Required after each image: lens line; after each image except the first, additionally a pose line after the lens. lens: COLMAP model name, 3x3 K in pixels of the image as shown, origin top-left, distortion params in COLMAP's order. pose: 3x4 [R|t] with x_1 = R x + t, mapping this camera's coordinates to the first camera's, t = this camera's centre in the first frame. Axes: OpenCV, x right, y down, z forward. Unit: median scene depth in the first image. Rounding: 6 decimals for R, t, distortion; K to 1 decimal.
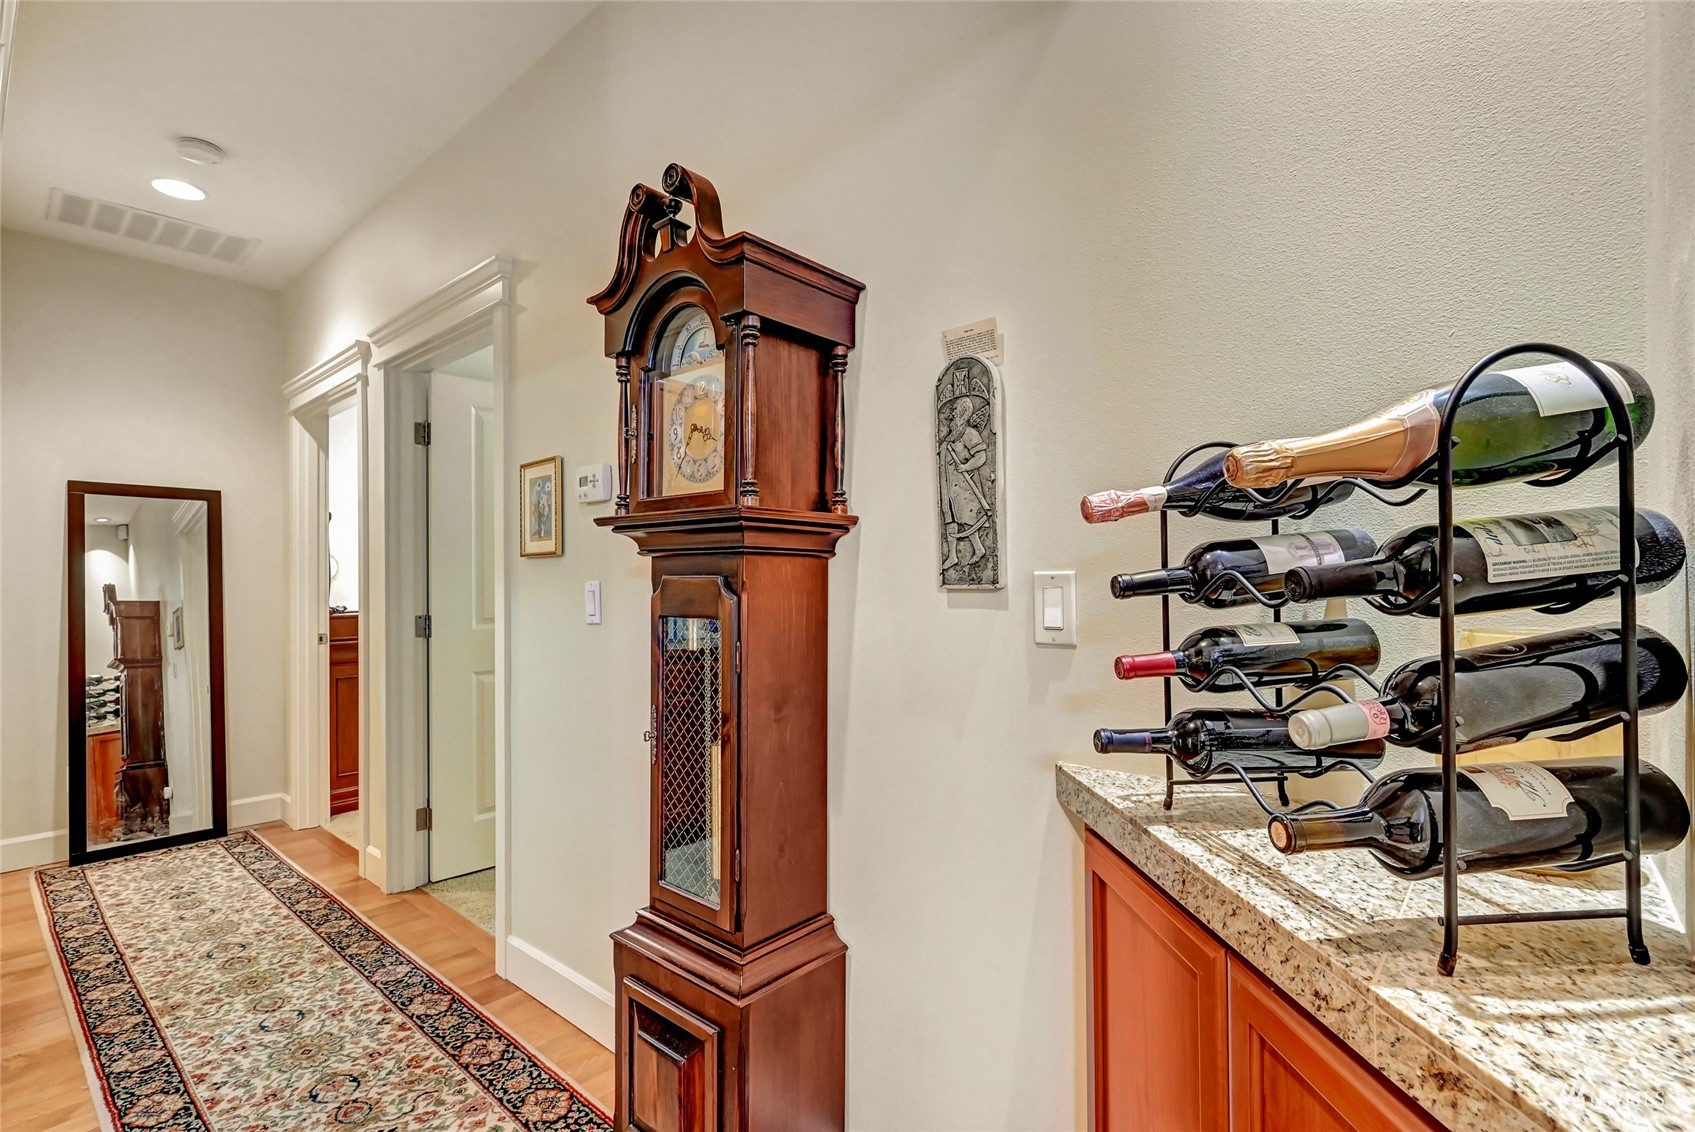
lens RADIAL K [[782.1, 0, 846.5], [0, 782.1, 571.3], [0, 0, 1]] dist [-0.002174, -0.000438]
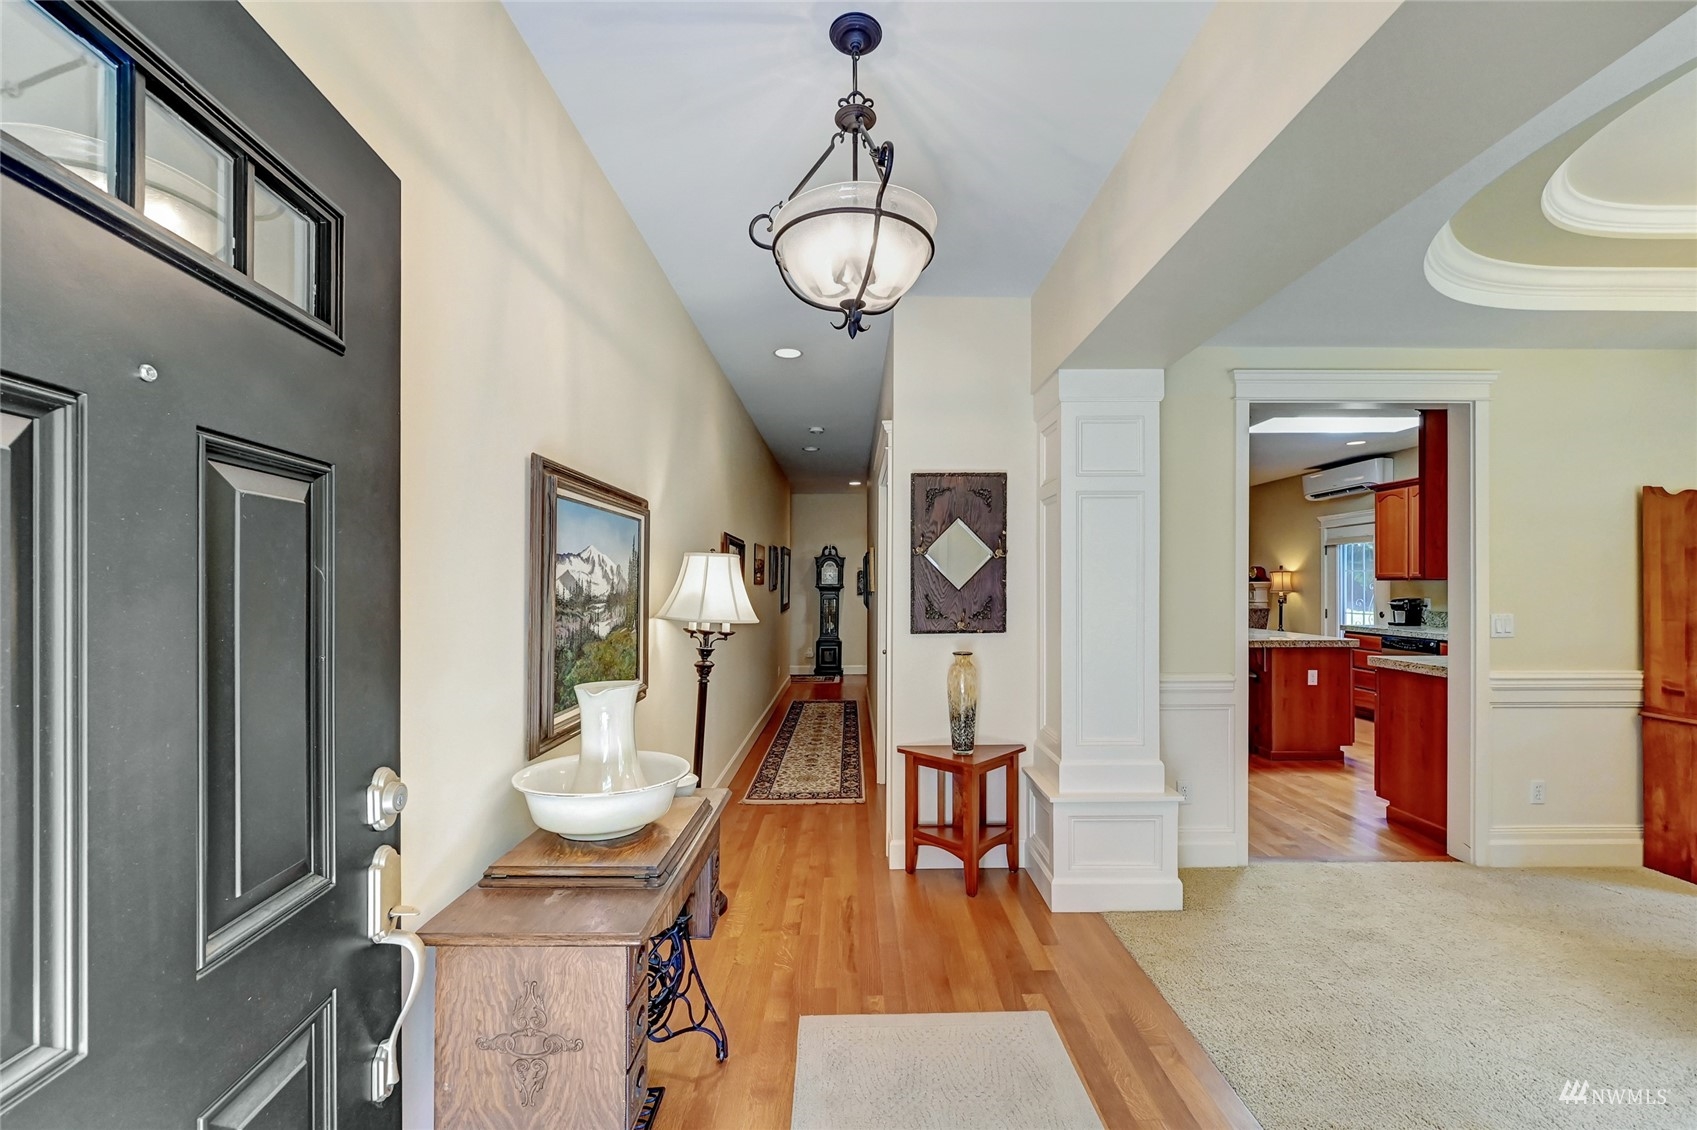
lens RADIAL K [[678.7, 0, 847.5], [0, 678.7, 578.2], [0, 0, 1]] dist [-0.001690, 0.000252]
pose [[-0.655511, 0.009099, 0.755131, -2.049988], [-0.002447, 0.999897, -0.014172, -0.019050], [-0.755182, -0.011137, -0.655421, 1.916058]]
